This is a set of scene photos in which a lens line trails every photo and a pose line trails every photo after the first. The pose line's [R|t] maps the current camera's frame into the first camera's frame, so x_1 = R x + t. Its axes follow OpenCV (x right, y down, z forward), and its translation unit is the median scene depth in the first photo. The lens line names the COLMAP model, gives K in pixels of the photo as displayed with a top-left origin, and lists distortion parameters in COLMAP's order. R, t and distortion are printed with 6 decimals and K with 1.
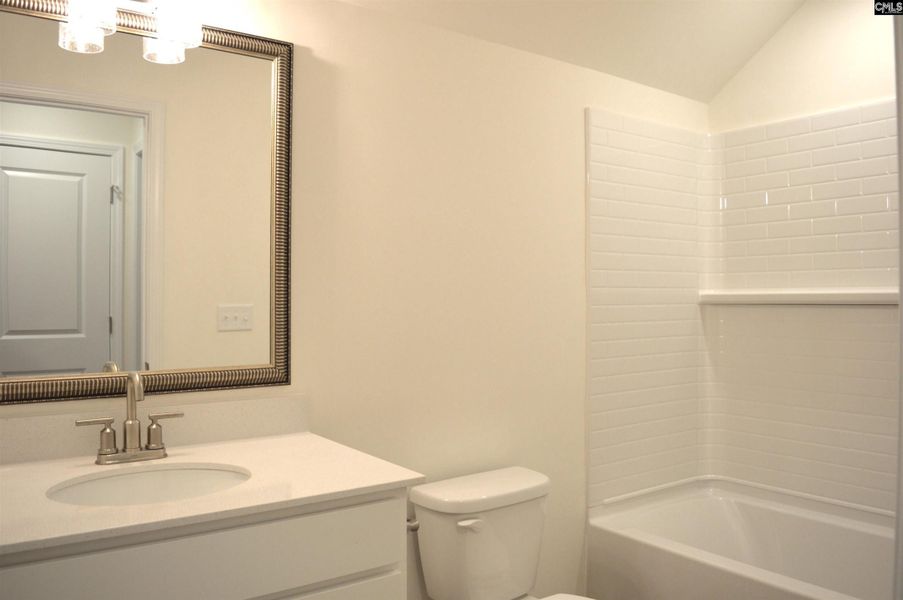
lens RADIAL K [[722.7, 0, 446.6], [0, 722.7, 294.5], [0, 0, 1]] dist [-0.090838, 0.011035]
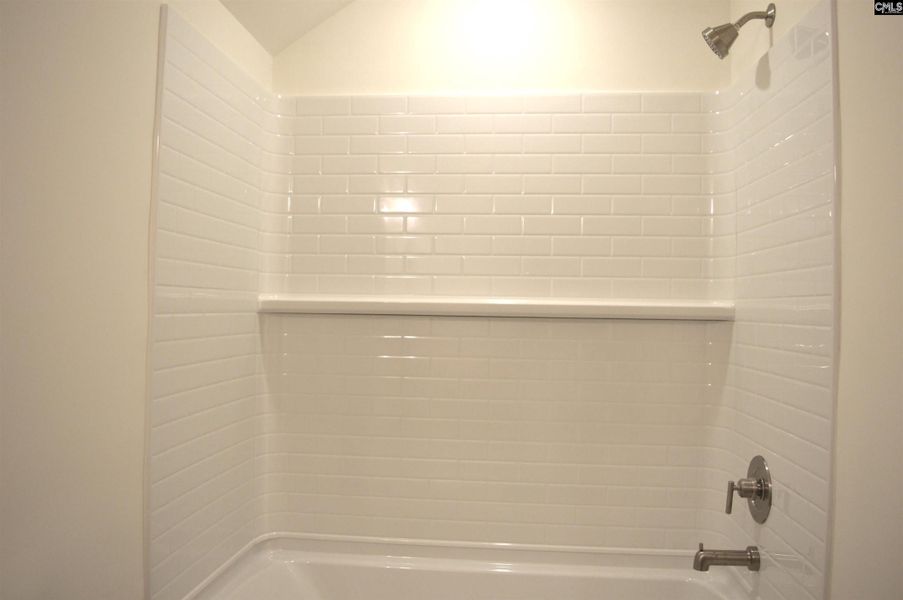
lens RADIAL K [[834.0, 0, 451.5], [0, 834.0, 283.9], [0, 0, 1]] dist [-0.123142, 0.003075]
pose [[0.656840, 0.035537, 0.753192, -0.179533], [-0.022782, 0.999368, -0.027285, 0.002202], [-0.753685, 0.000763, 0.657235, 0.262974]]
